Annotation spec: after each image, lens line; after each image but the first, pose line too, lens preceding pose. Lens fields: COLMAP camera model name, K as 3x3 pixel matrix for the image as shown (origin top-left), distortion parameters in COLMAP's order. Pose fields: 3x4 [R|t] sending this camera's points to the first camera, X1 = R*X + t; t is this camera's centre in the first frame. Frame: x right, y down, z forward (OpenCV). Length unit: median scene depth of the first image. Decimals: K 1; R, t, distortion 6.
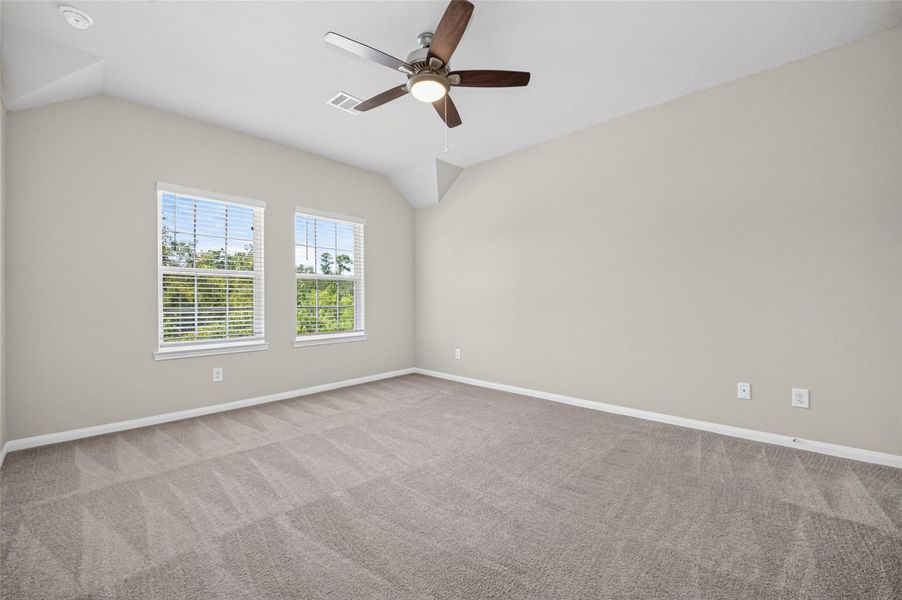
lens RADIAL K [[394.0, 0, 448.2], [0, 394.0, 285.6], [0, 0, 1]] dist [-0.001597, -0.000313]
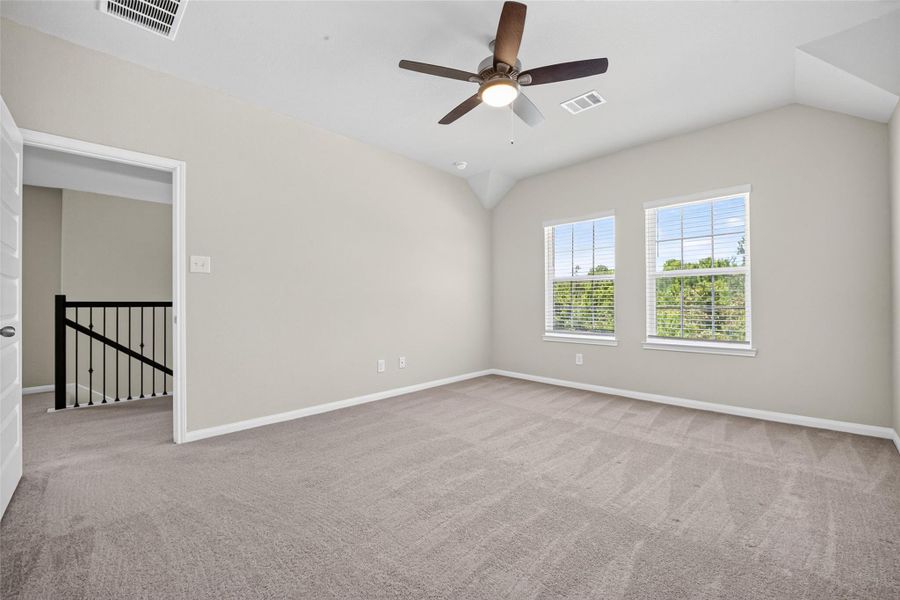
lens RADIAL K [[370.3, 0, 450.0], [0, 370.3, 300.0], [0, 0, 1]] dist [0.000591, -0.009228]
pose [[-0.067822, 0.003164, -0.997692, 0.644094], [0.044832, 0.998995, 0.000121, 0.015614], [0.996690, -0.044720, -0.067896, 0.671642]]
